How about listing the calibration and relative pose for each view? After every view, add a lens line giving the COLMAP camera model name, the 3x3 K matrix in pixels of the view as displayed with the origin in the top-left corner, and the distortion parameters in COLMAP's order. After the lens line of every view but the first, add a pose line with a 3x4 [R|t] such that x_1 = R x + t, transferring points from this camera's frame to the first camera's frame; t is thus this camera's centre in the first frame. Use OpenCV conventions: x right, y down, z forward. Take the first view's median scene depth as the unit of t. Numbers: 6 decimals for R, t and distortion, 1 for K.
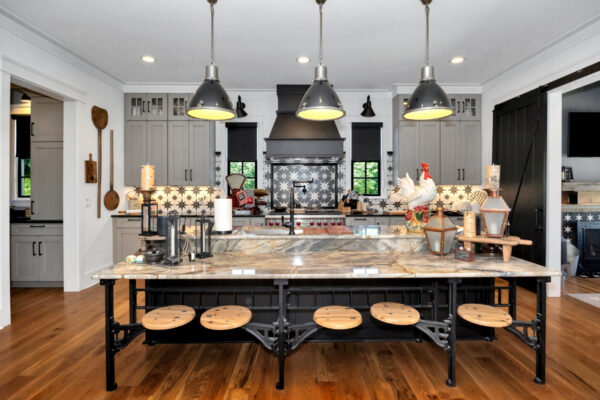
lens RADIAL K [[307.3, 0, 304.5], [0, 307.3, 190.2], [0, 0, 1]] dist [-0.006410, 0.000850]
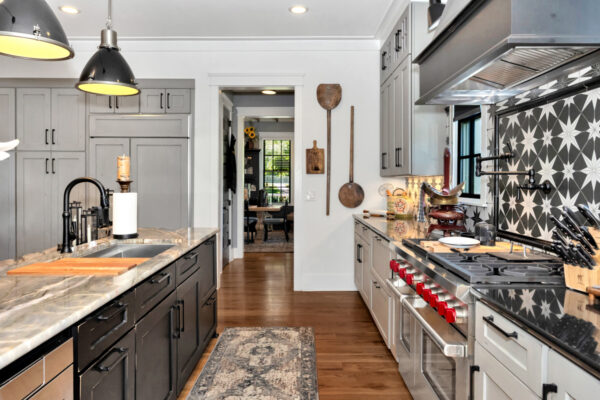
lens RADIAL K [[426.9, 0, 310.7], [0, 426.9, 185.8], [0, 0, 1]] dist [-0.004384, 0.002043]
pose [[0.009907, 0.012068, -0.999878, 0.454272], [-0.005226, 0.999914, 0.012017, -0.003159], [0.999937, 0.005106, 0.009969, 0.839815]]
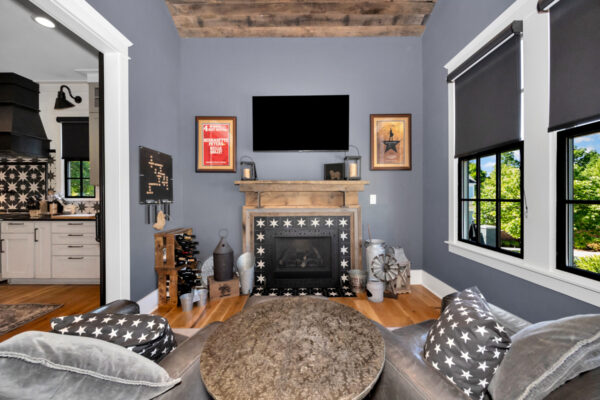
lens RADIAL K [[229.5, 0, 299.0], [0, 229.5, 196.8], [0, 0, 1]] dist [-0.011781, 0.000540]
pose [[0.999942, 0.000346, -0.010731, 0.957023], [-0.000308, 0.999994, 0.003547, 0.014739], [0.010732, -0.003543, 0.999936, 0.361265]]
